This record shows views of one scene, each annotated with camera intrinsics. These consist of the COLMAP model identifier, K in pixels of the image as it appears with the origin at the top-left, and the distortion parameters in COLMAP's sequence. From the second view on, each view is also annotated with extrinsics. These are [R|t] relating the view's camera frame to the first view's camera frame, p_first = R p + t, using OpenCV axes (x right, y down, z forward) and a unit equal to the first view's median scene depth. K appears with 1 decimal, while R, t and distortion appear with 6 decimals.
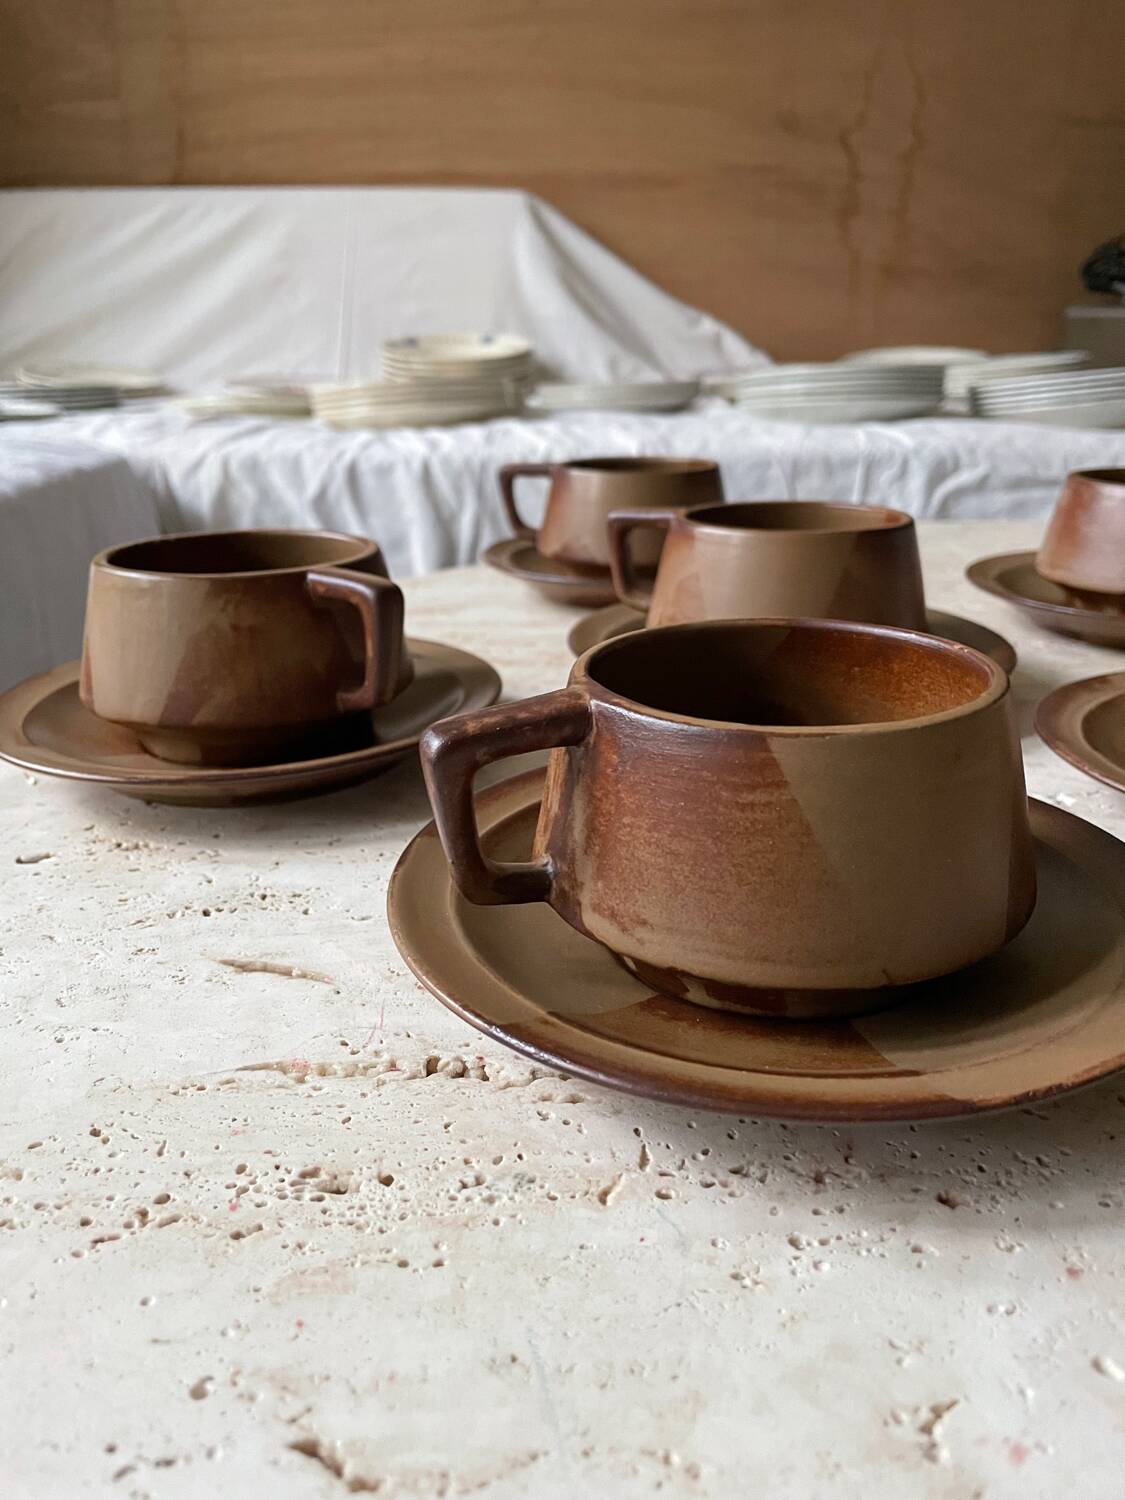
lens RADIAL K [[1156.9, 0, 559.0], [0, 1156.9, 742.5], [0, 0, 1]] dist [0.077607, -0.119493]
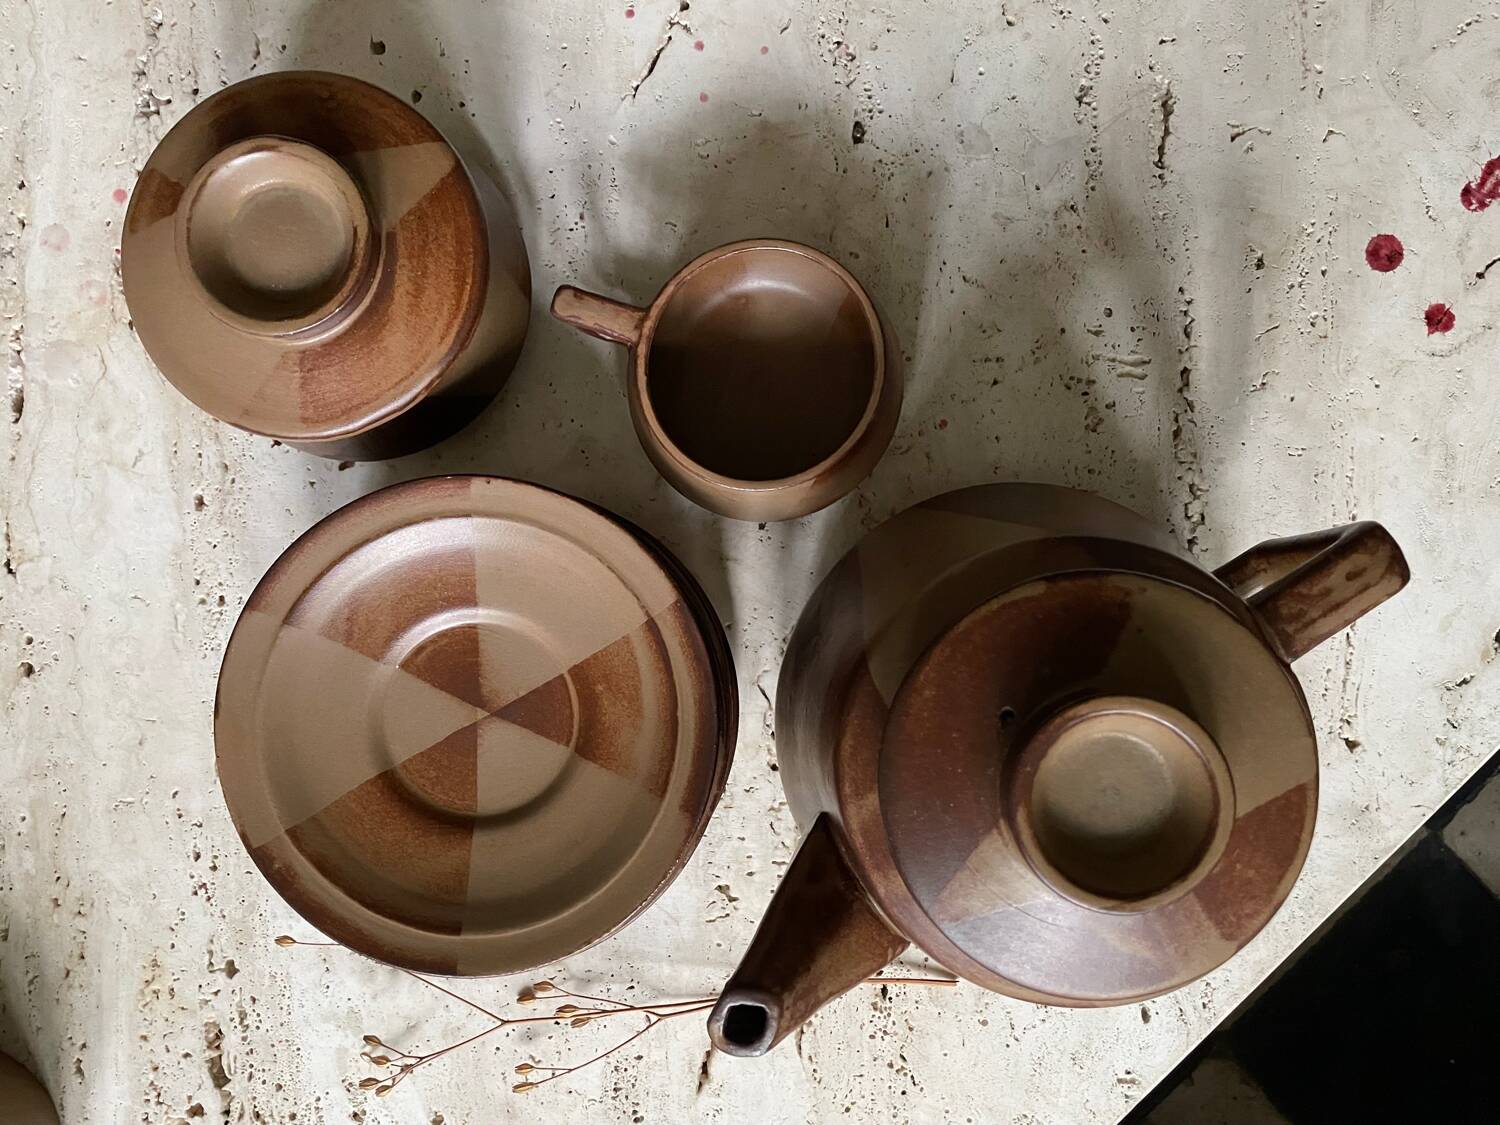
lens RADIAL K [[1156.9, 0, 749.6], [0, 1156.9, 561.2], [0, 0, 1]] dist [0.077607, -0.119493]
pose [[-0.012648, -0.999909, 0.004725, 0.685066], [0.363981, -0.000203, 0.931406, -1.943141], [-0.931320, 0.013500, 0.363951, 0.384053]]
